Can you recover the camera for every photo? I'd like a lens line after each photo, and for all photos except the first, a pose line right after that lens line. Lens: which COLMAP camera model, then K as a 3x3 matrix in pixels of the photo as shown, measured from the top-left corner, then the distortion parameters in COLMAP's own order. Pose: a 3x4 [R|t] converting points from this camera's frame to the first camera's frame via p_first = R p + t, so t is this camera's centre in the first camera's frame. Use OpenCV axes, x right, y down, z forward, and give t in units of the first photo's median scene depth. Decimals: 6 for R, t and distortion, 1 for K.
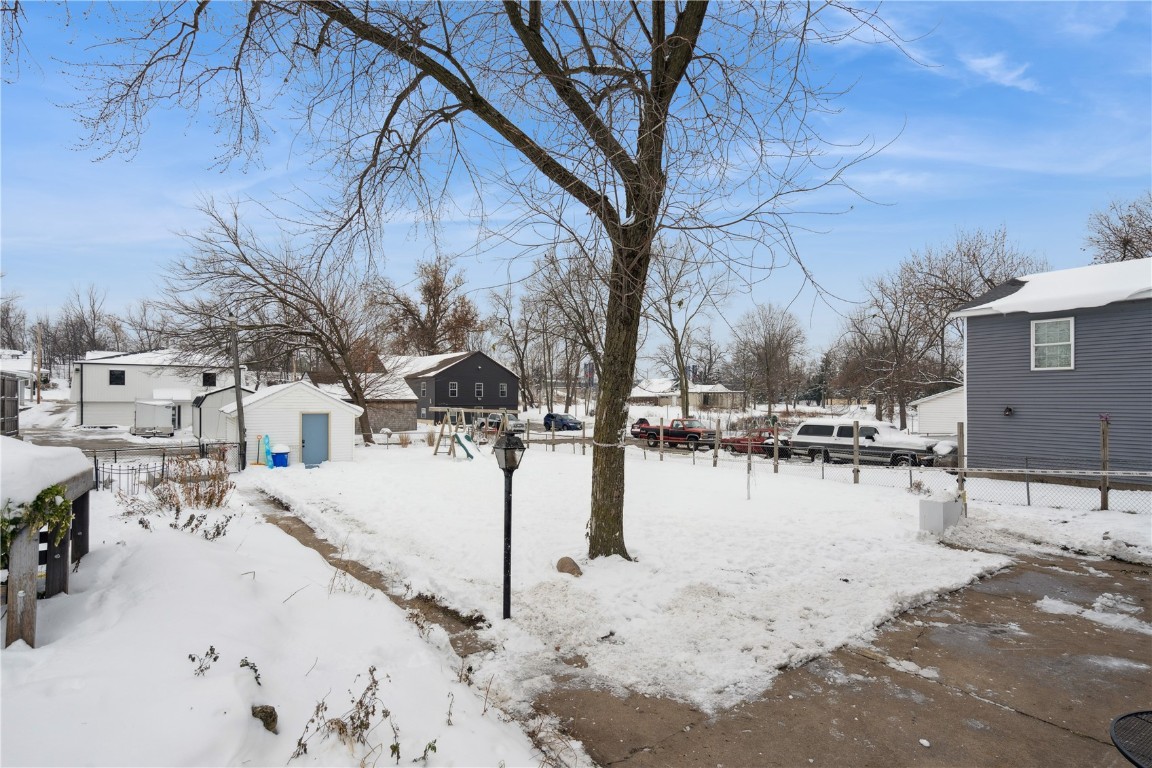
lens RADIAL K [[573.9, 0, 578.3], [0, 573.9, 389.1], [0, 0, 1]] dist [0.005696, 0.000915]
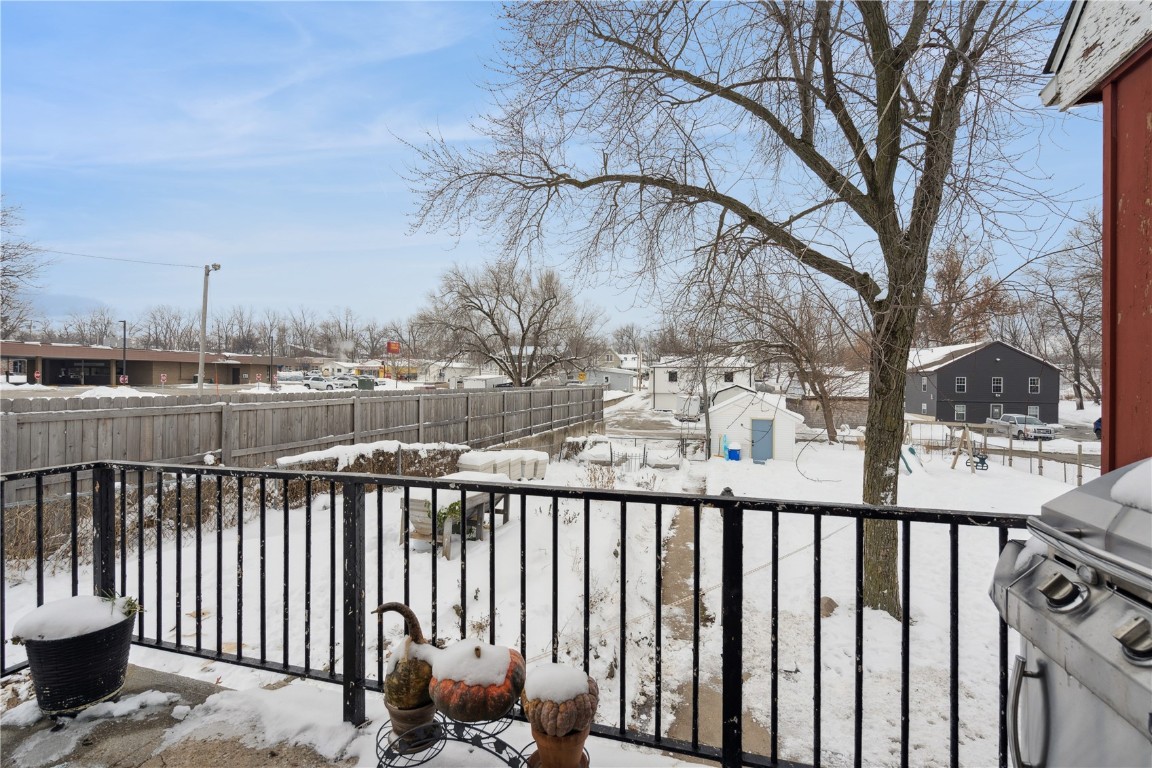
lens RADIAL K [[519.1, 0, 576.1], [0, 519.1, 383.4], [0, 0, 1]] dist [-0.012580, 0.000269]
pose [[0.629835, 0.006996, -0.776698, 0.096227], [0.002023, 0.999941, 0.010647, -0.029885], [0.776727, -0.008278, 0.629784, -0.007120]]
